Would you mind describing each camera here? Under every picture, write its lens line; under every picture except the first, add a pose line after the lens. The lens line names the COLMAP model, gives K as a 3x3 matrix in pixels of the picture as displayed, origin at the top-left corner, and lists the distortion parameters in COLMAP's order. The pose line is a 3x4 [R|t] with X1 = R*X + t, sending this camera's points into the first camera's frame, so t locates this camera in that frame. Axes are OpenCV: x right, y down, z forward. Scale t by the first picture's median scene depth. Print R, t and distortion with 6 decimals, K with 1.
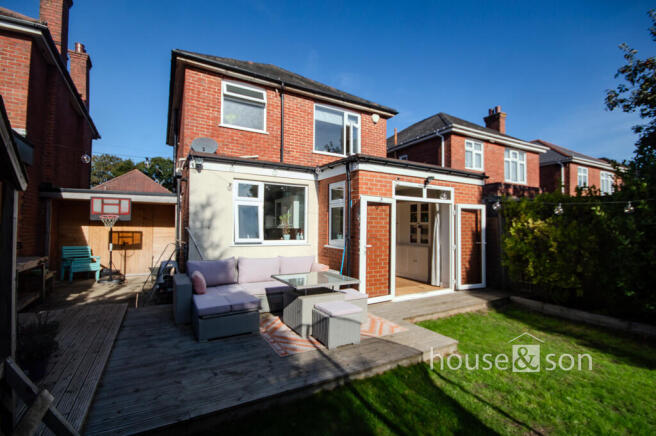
lens RADIAL K [[280.2, 0, 307.8], [0, 280.2, 224.6], [0, 0, 1]] dist [-0.000744, -0.000109]
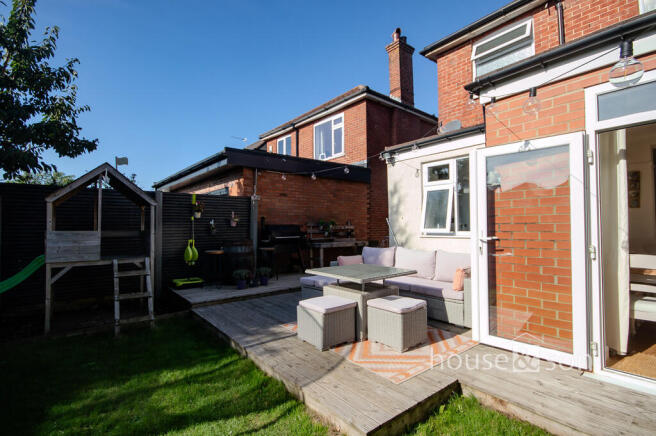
lens RADIAL K [[296.5, 0, 328.0], [0, 296.5, 218.0], [0, 0, 1]] dist [0.001502, 0.000243]
pose [[0.221458, -0.035866, -0.974510, 0.597836], [0.018687, 0.999296, -0.032532, 0.039292], [0.974991, -0.011006, 0.221973, 0.480331]]
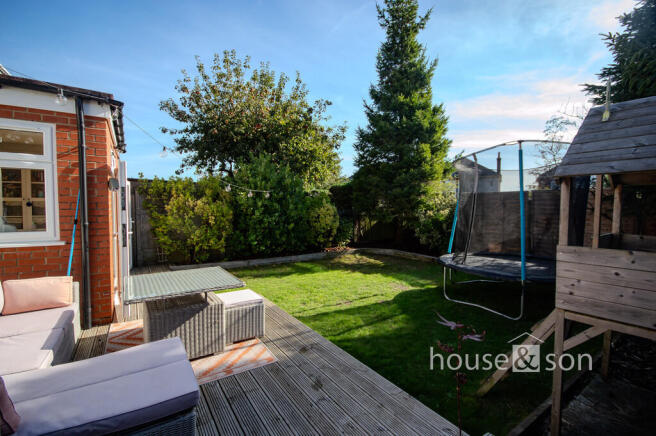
lens RADIAL K [[296.5, 0, 328.0], [0, 296.5, 218.0], [0, 0, 1]] dist [0.001502, 0.000243]
pose [[-0.122518, -0.044738, 0.991457, -0.506433], [-0.014095, 0.998961, 0.043335, -0.000984], [-0.992366, -0.008665, -0.123022, 0.500000]]
